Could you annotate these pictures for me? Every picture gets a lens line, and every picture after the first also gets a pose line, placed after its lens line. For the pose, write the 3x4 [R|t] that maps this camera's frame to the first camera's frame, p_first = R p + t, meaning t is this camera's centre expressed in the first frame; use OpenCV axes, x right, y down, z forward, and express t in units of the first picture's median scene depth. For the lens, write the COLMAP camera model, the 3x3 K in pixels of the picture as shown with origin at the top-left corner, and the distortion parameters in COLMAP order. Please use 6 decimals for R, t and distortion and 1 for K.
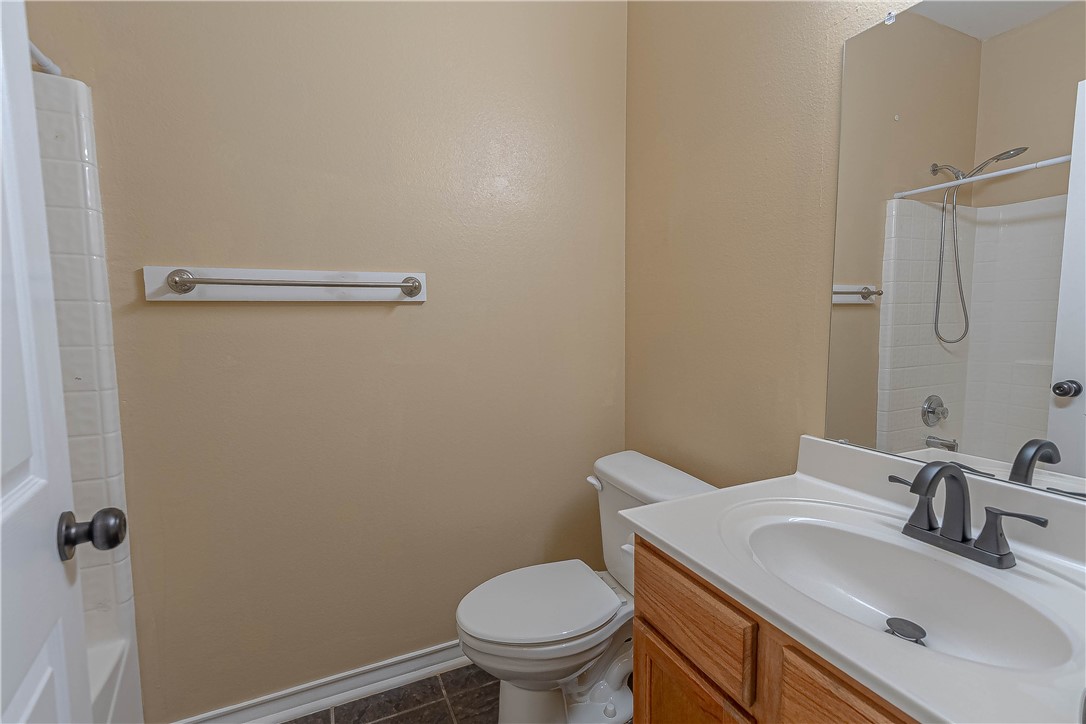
lens RADIAL K [[501.0, 0, 547.8], [0, 501.0, 361.7], [0, 0, 1]] dist [-0.016260, 0.002121]
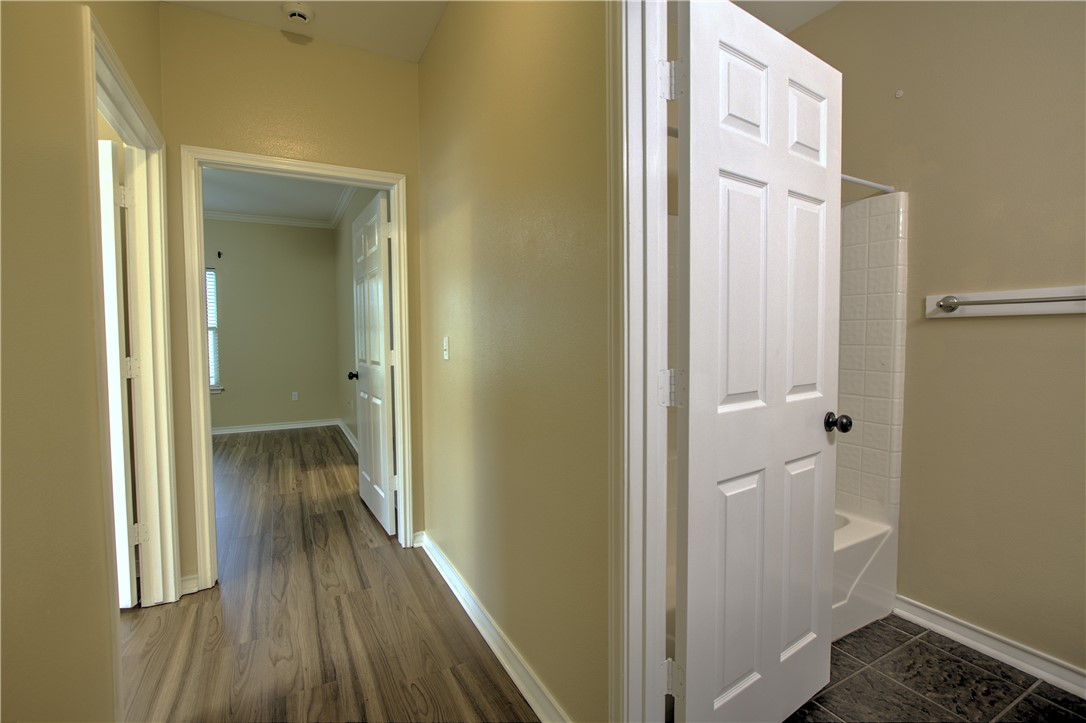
lens RADIAL K [[498.4, 0, 532.1], [0, 498.4, 362.8], [0, 0, 1]] dist [-0.018034, 0.002978]
pose [[0.037220, 0.060366, -0.997482, 0.700866], [-0.076040, 0.995451, 0.057406, 0.022066], [0.996410, 0.073712, 0.041641, -0.287884]]
